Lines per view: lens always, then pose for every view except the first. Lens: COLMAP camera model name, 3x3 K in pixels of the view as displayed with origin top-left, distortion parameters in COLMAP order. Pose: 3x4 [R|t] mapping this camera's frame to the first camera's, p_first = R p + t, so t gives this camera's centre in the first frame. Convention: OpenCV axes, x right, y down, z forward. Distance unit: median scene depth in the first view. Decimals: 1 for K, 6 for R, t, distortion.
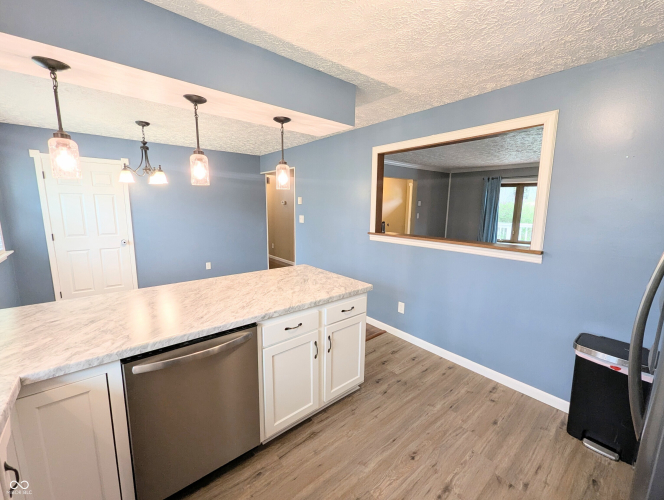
lens RADIAL K [[275.7, 0, 328.4], [0, 275.7, 247.4], [0, 0, 1]] dist [-0.003187, -0.000749]
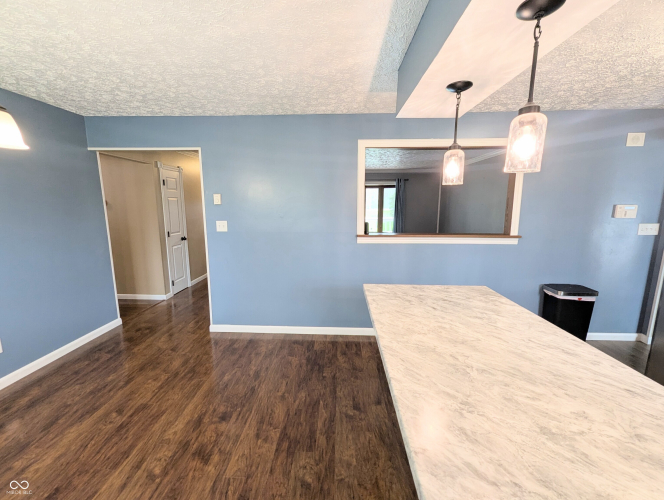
lens RADIAL K [[275.7, 0, 328.4], [0, 275.7, 247.4], [0, 0, 1]] dist [-0.003187, -0.000749]
pose [[0.665863, -0.123744, 0.735740, -0.883550], [0.121026, 0.991003, 0.057145, -0.118496], [-0.736192, 0.050993, 0.674849, 0.719484]]
